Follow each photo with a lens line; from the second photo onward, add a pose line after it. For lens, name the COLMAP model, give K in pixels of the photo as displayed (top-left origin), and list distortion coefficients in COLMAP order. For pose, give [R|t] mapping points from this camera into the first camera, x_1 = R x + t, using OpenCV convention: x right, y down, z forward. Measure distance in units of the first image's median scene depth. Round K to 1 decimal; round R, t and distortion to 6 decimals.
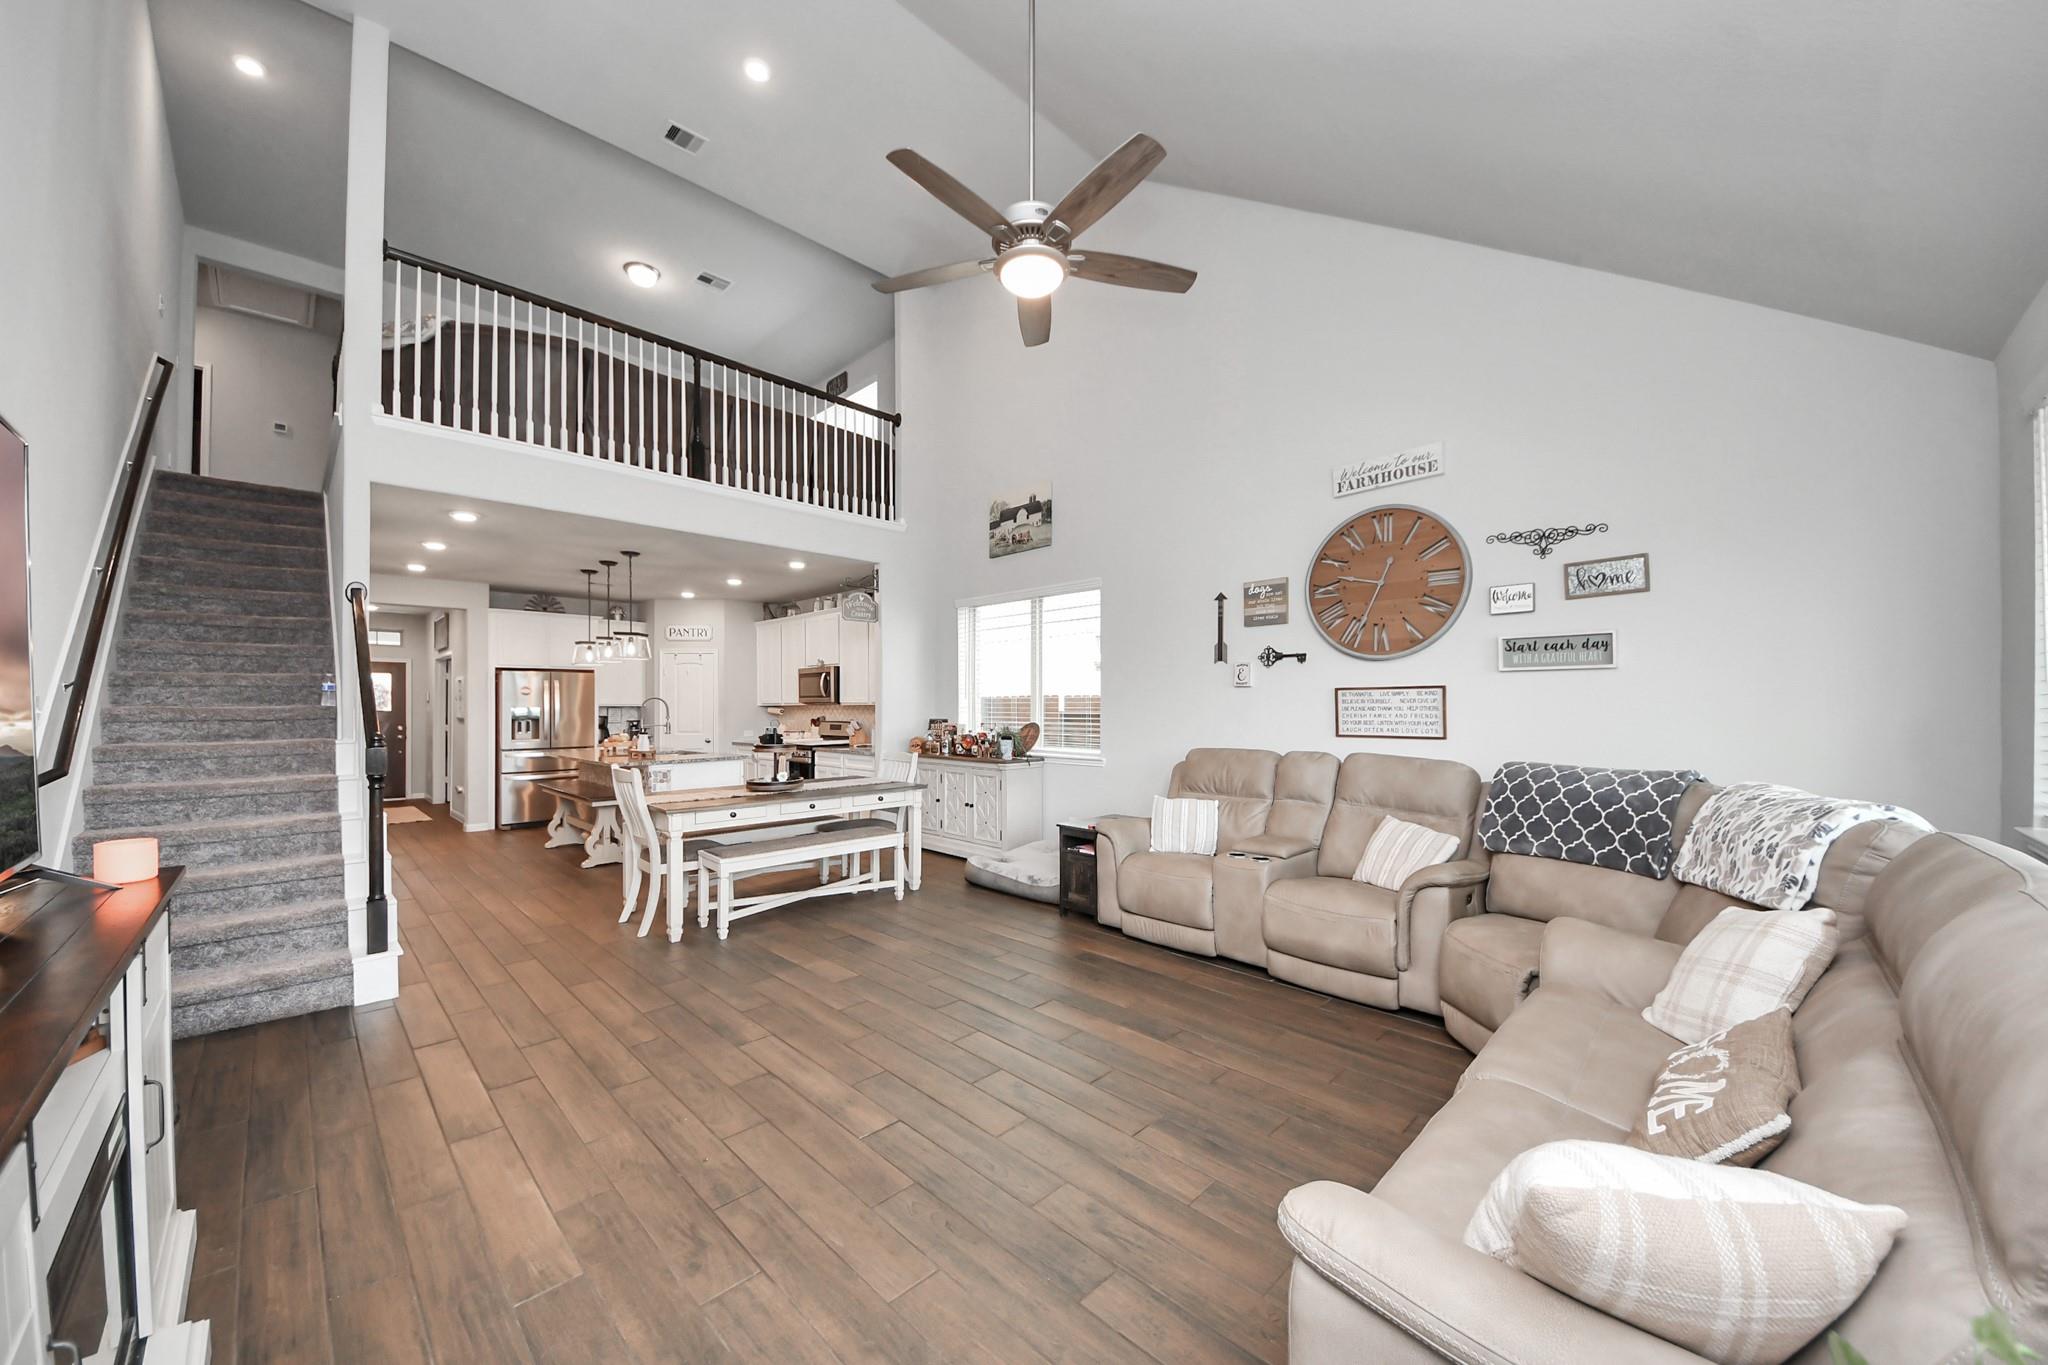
lens RADIAL K [[730.9, 0, 1019.6], [0, 730.9, 699.3], [0, 0, 1]] dist [0.032773, -0.019376]
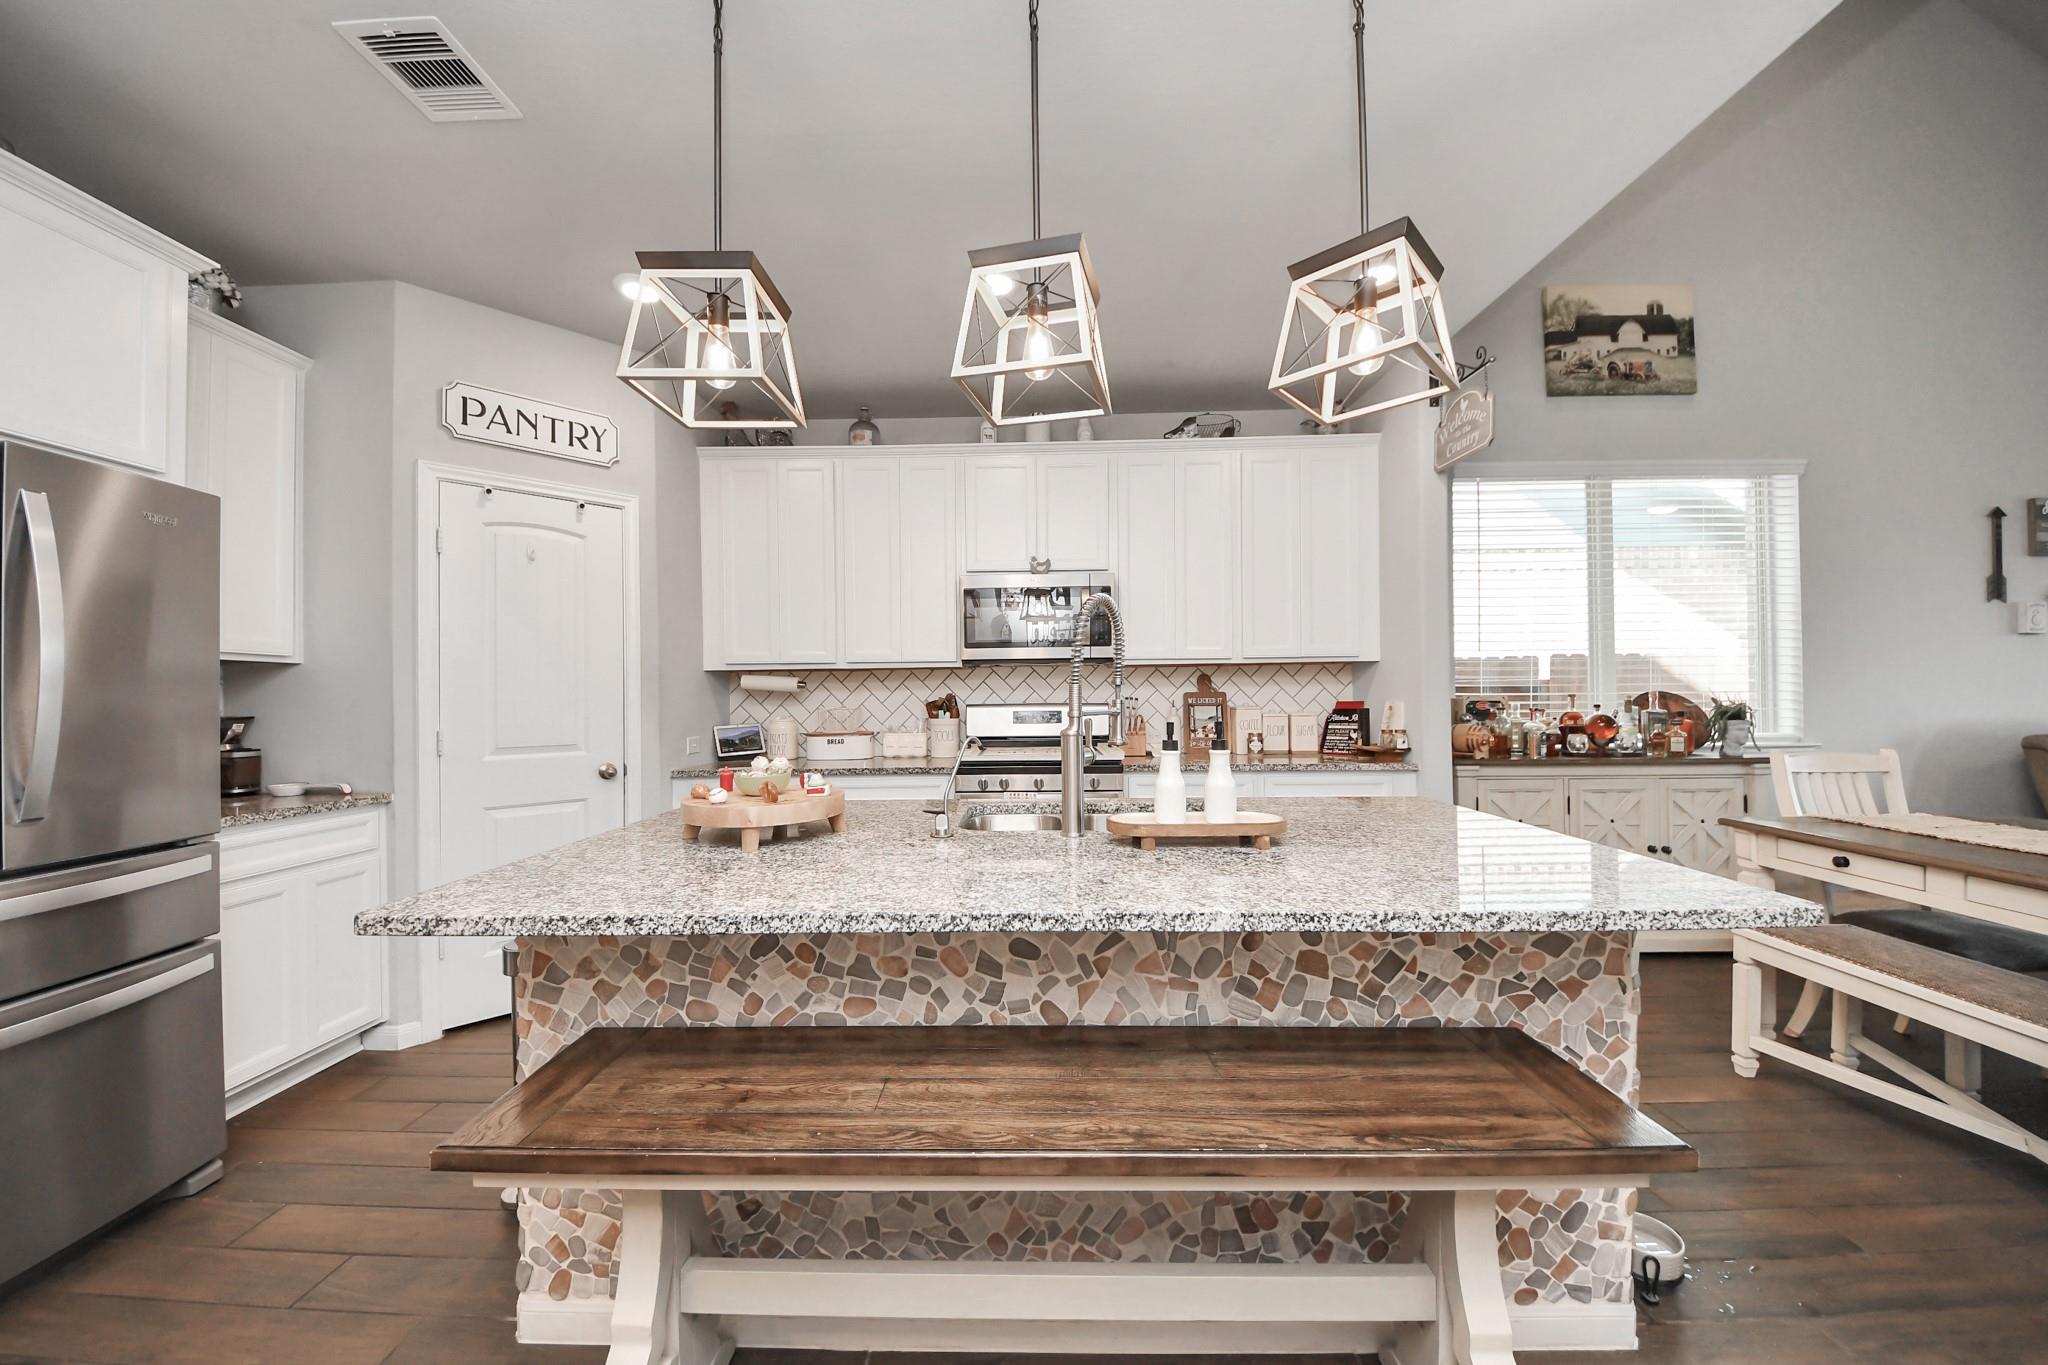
lens RADIAL K [[730.9, 0, 1019.6], [0, 730.9, 699.3], [0, 0, 1]] dist [0.032773, -0.019376]
pose [[0.712891, -0.003076, 0.701268, -0.740991], [0.004576, 0.999989, -0.000266, 0.035640], [-0.701259, 0.003399, 0.712898, 0.909952]]
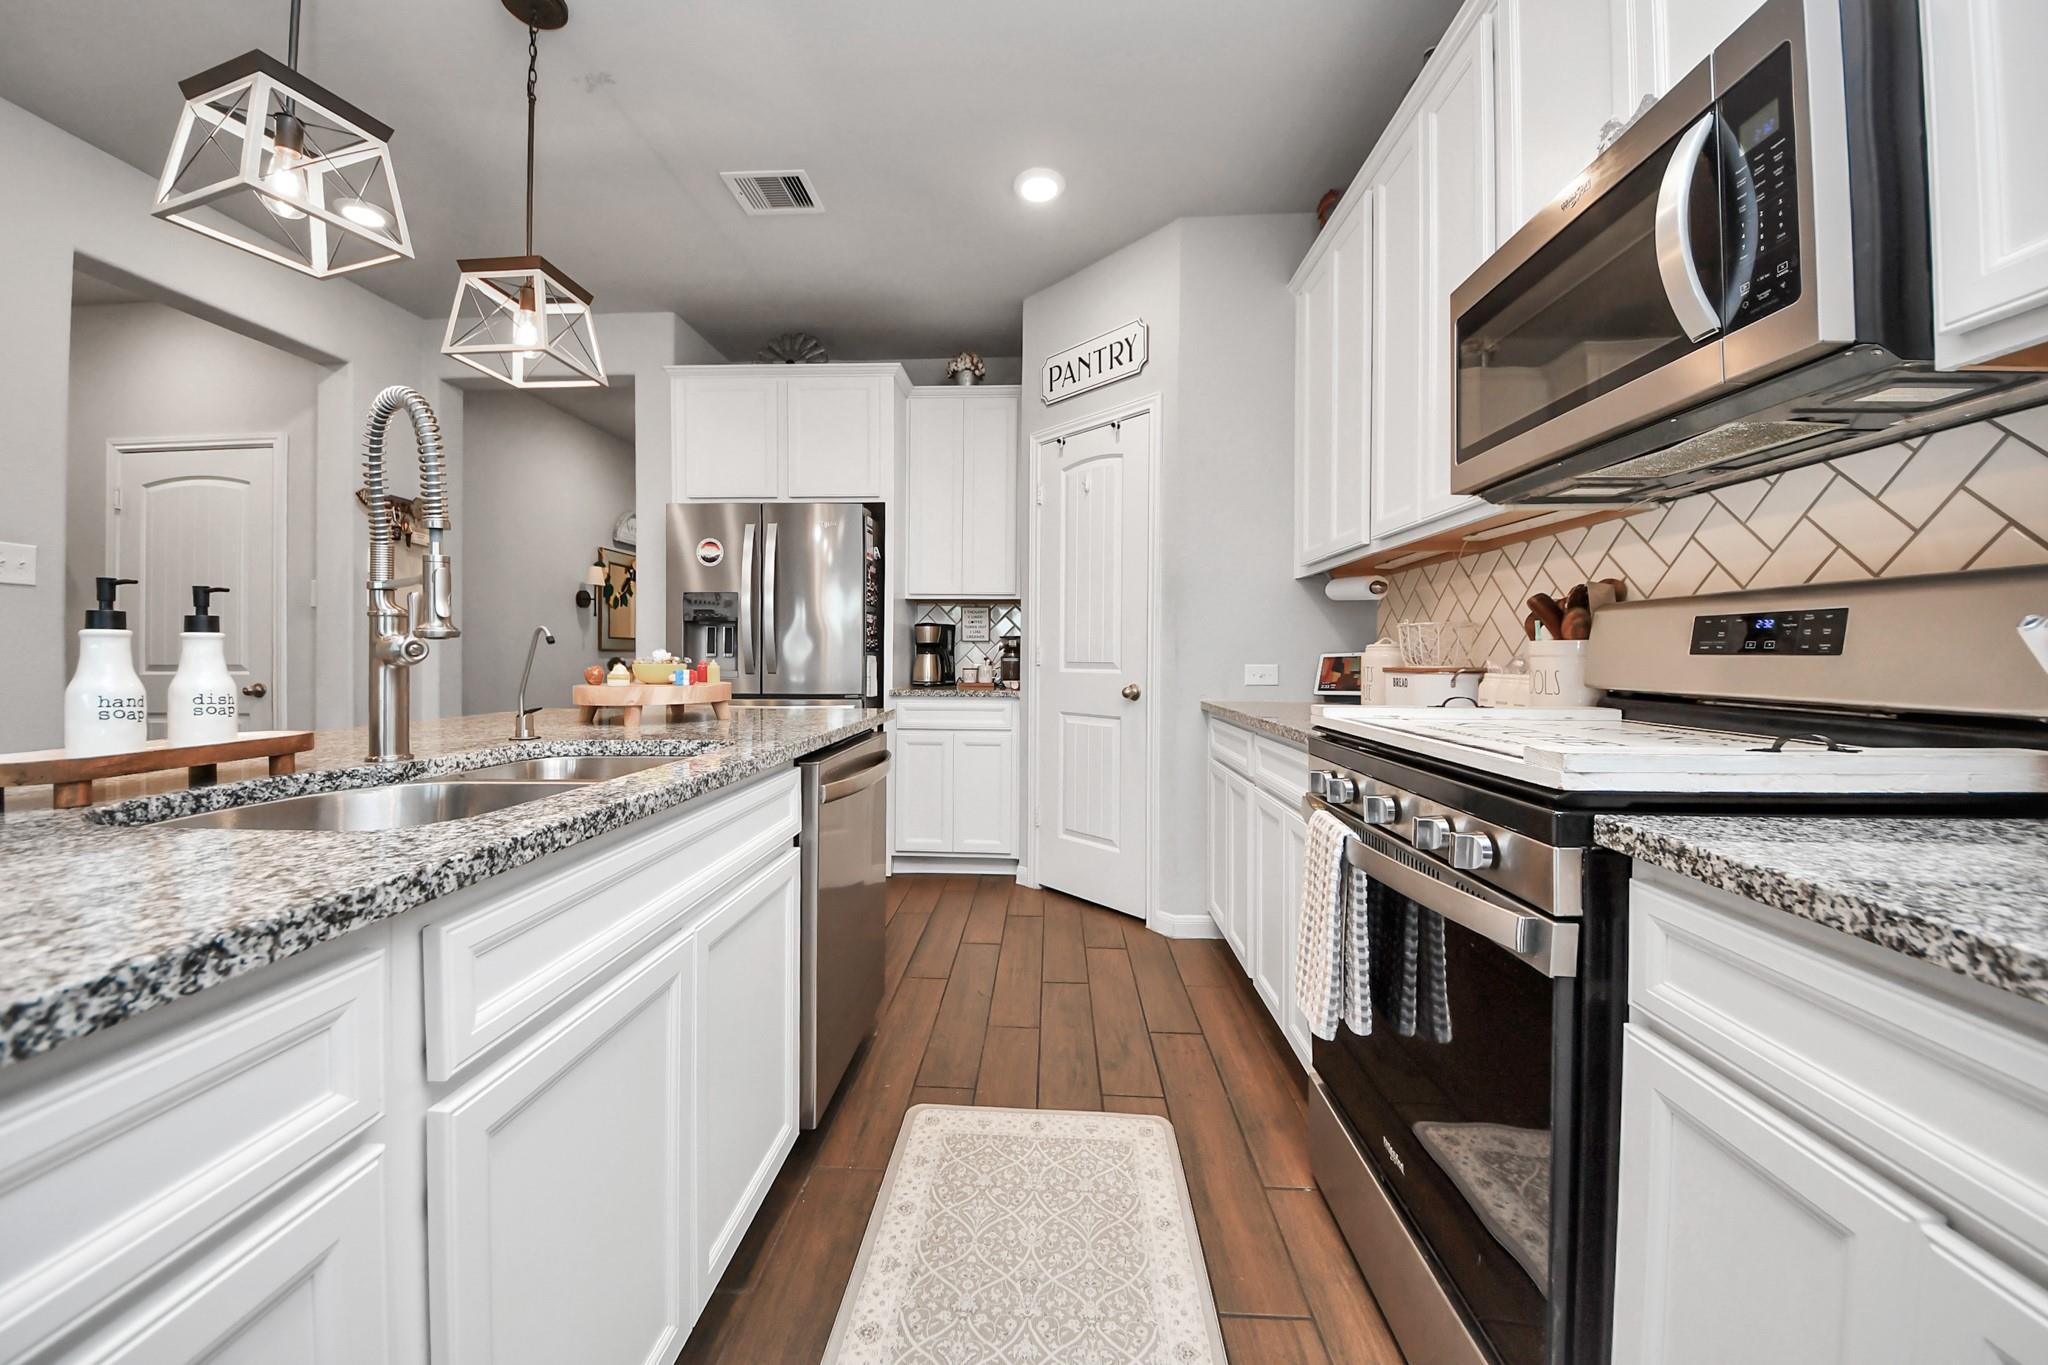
lens RADIAL K [[737.1, 0, 1017.3], [0, 737.1, 651.7], [0, 0, 1]] dist [0.035275, -0.020051]
pose [[0.674594, 0.008055, -0.738145, -0.318478], [-0.009191, 0.999955, 0.002513, 0.055237], [0.738132, 0.005089, 0.674638, 1.068991]]
